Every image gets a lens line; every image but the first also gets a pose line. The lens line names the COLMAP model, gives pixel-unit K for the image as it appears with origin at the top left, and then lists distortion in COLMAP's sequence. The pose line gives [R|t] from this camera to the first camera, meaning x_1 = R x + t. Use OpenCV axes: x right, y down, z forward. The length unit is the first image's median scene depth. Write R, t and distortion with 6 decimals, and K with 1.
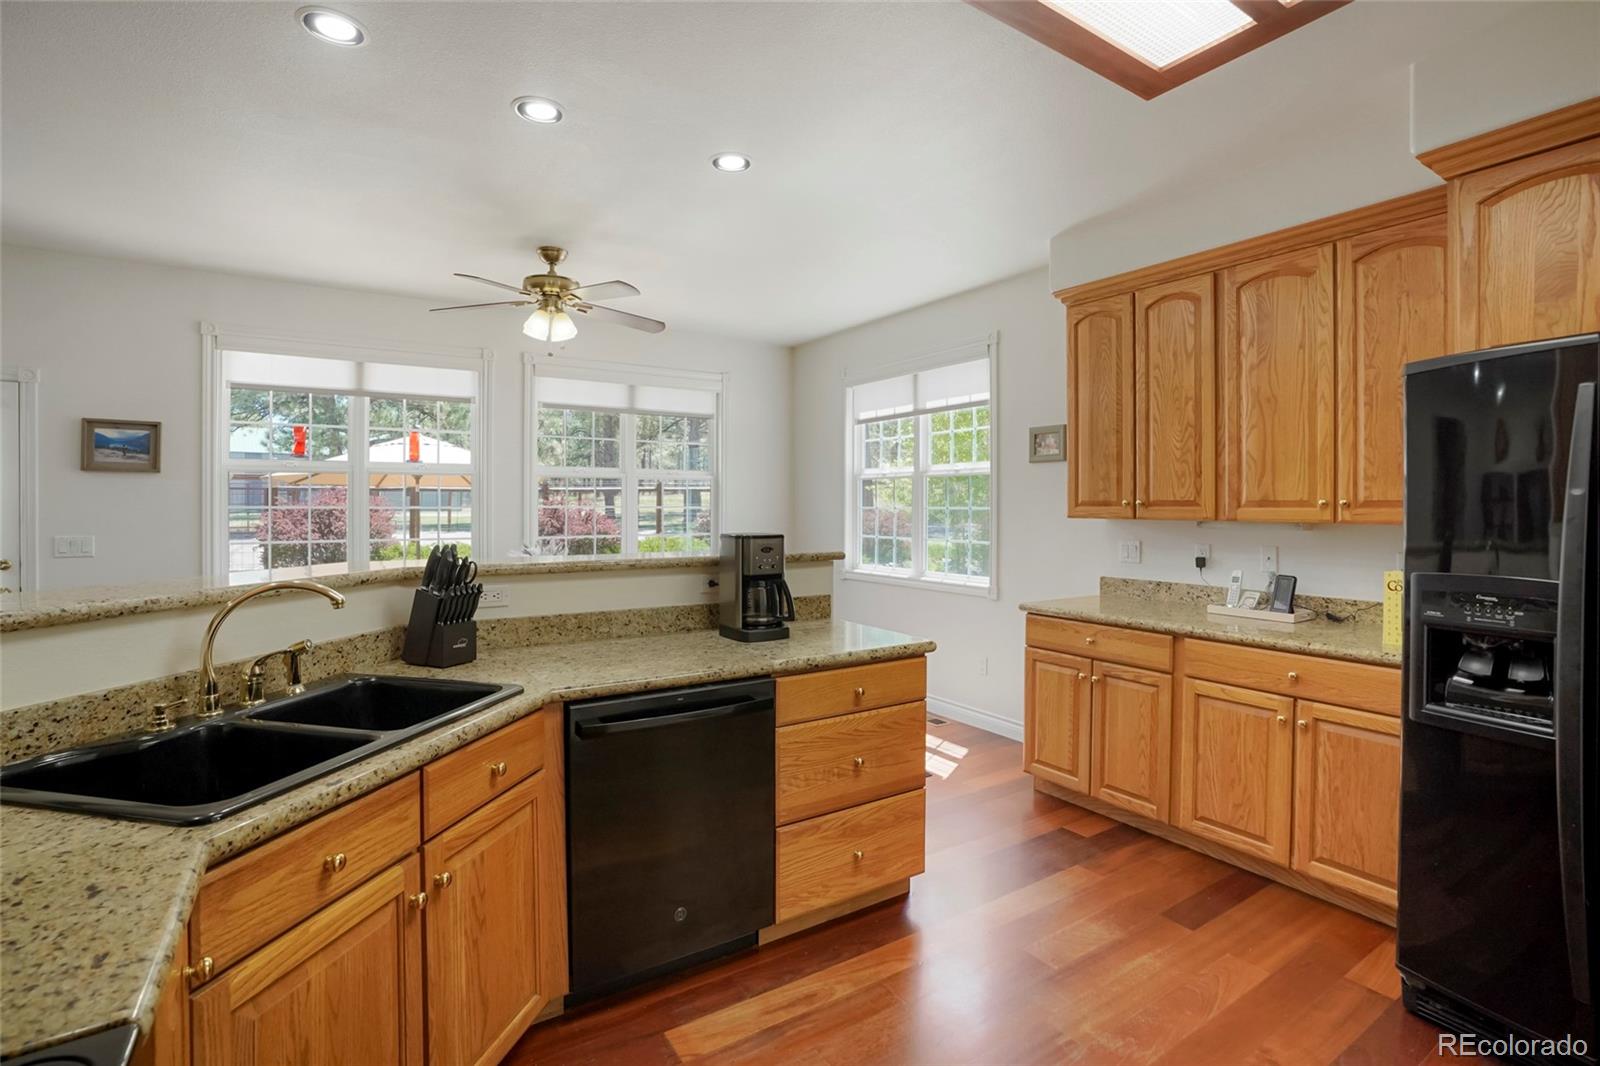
lens RADIAL K [[760.5, 0, 796.7], [0, 760.5, 516.7], [0, 0, 1]] dist [-0.081532, 0.031241]
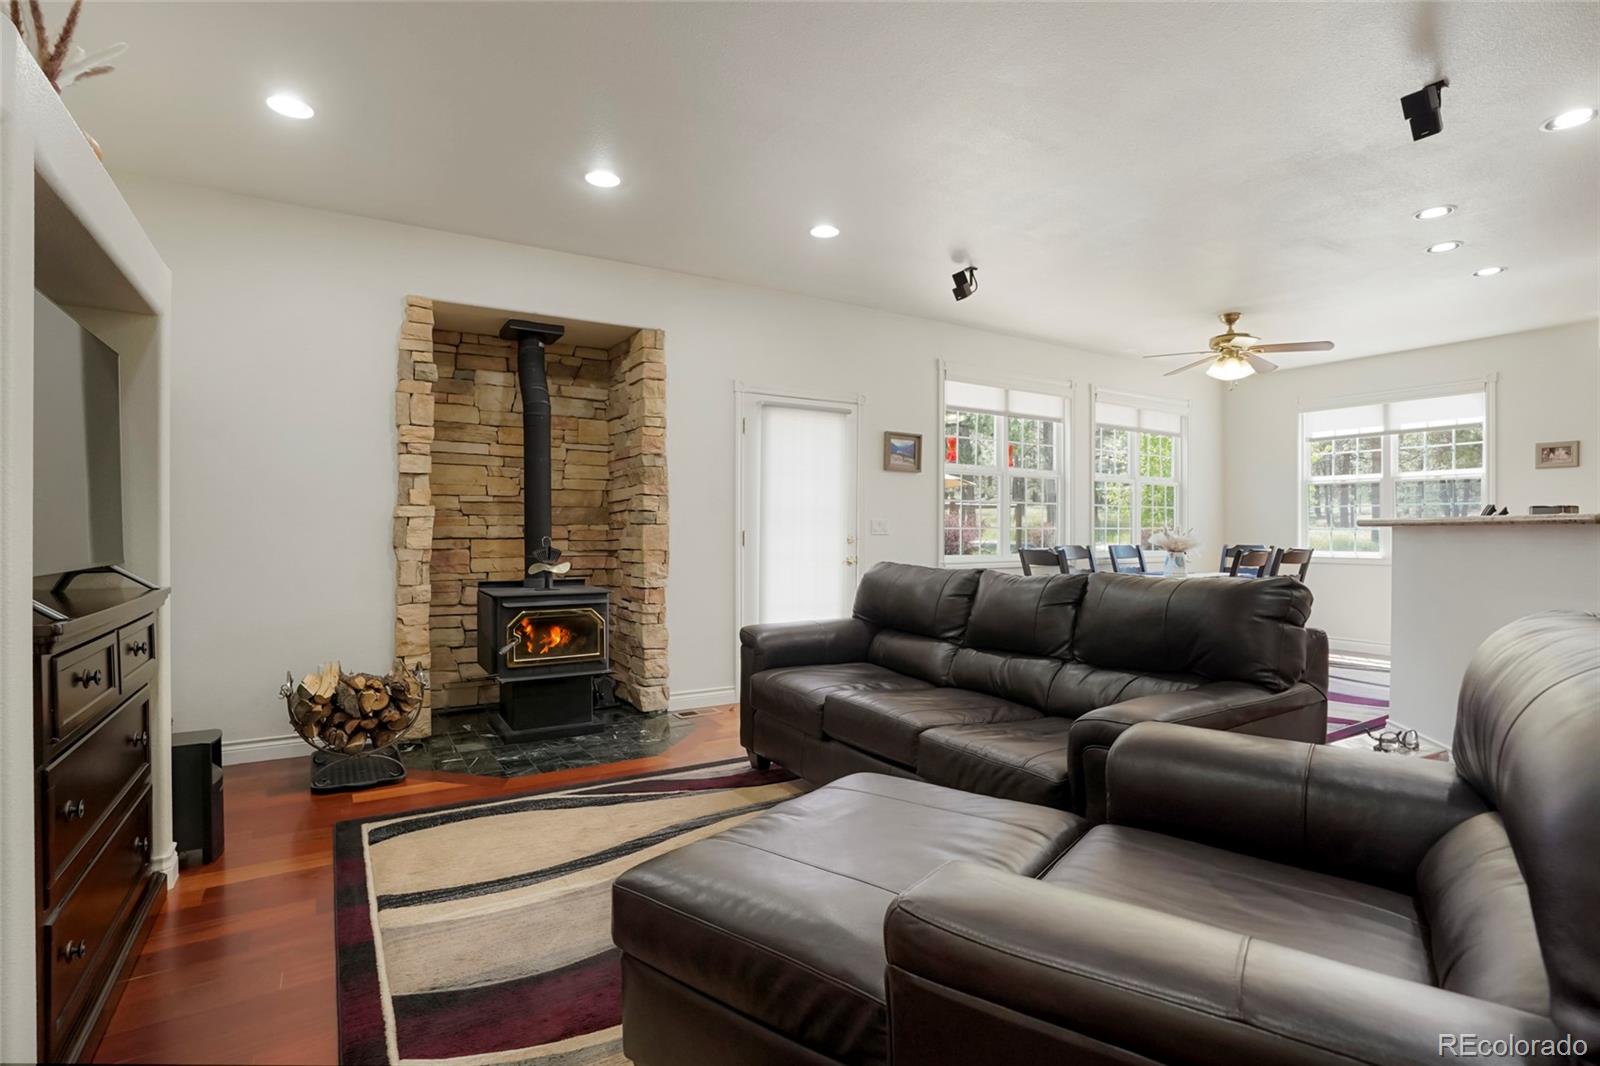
lens RADIAL K [[806.8, 0, 800.0], [0, 806.8, 533.0], [0, 0, 1]] dist [-0.035794, 0.000555]
pose [[0.999990, 0.001050, 0.004435, -1.162313], [-0.001015, 0.999968, -0.007898, 0.065089], [-0.004443, 0.007894, 0.999959, -0.499187]]
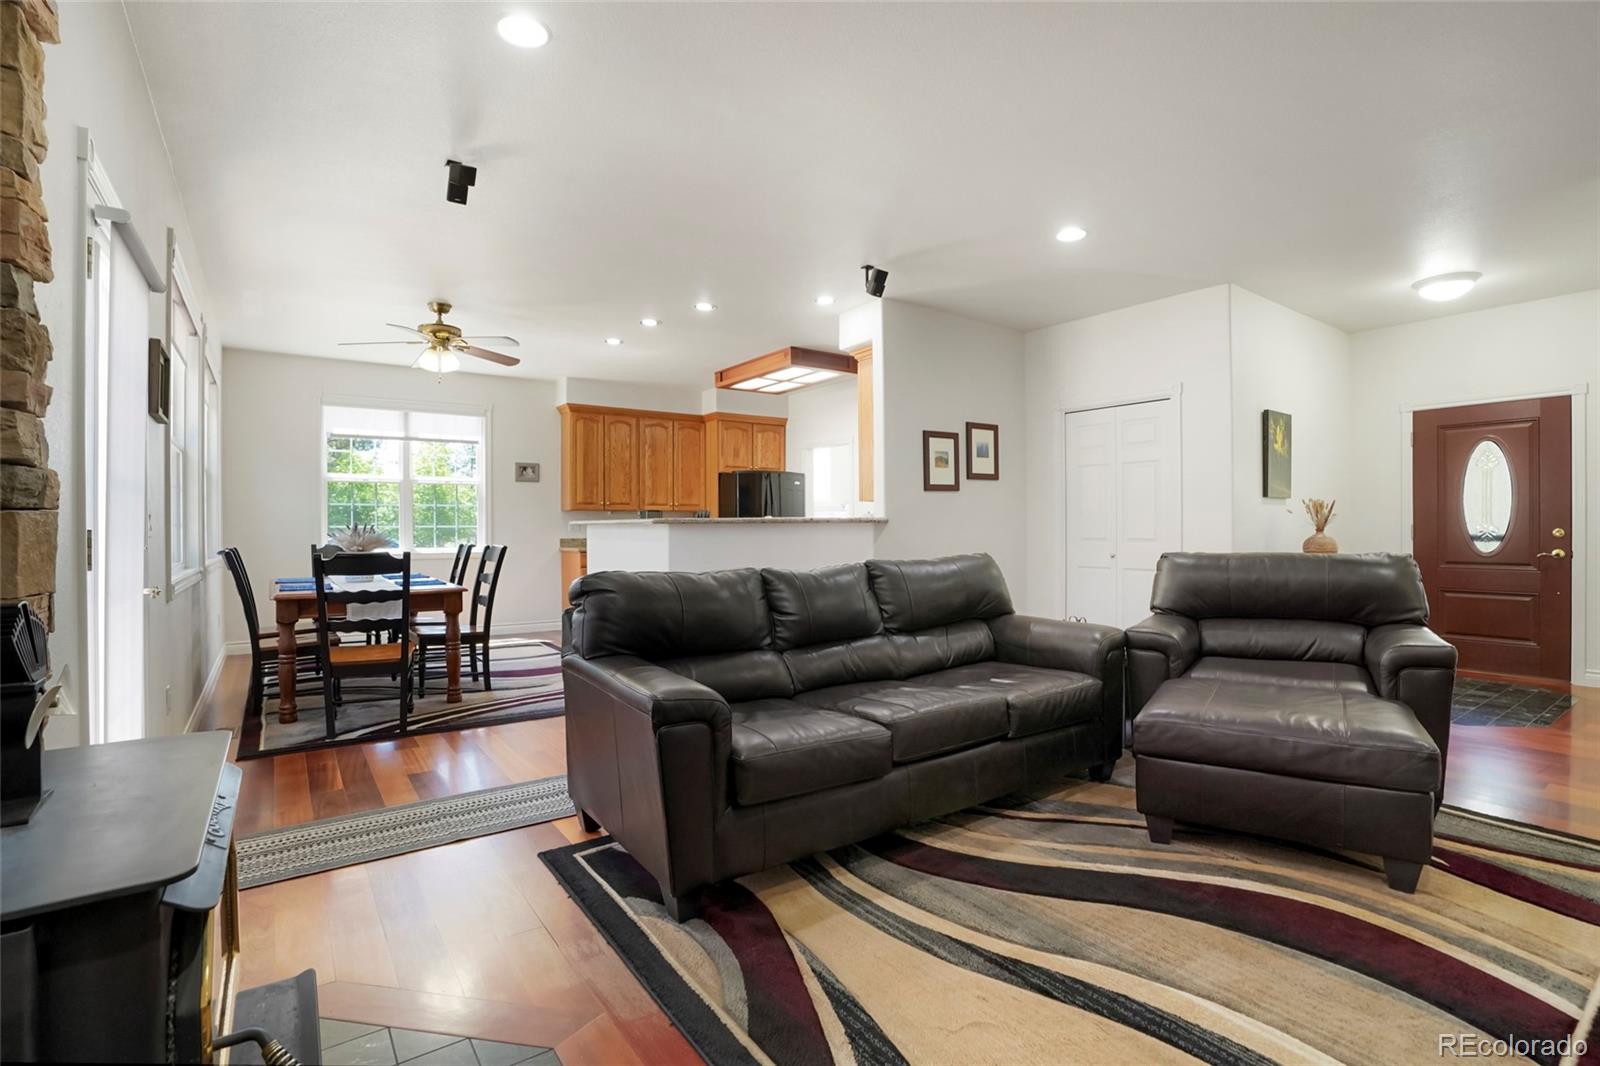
lens RADIAL K [[814.0, 0, 775.5], [0, 814.0, 528.9], [0, 0, 1]] dist [-0.001068, -0.000071]
pose [[-0.052878, -0.005443, 0.998586, -1.883087], [0.019984, 0.999779, 0.006507, 0.048730], [-0.998401, 0.020300, -0.052758, 0.520762]]
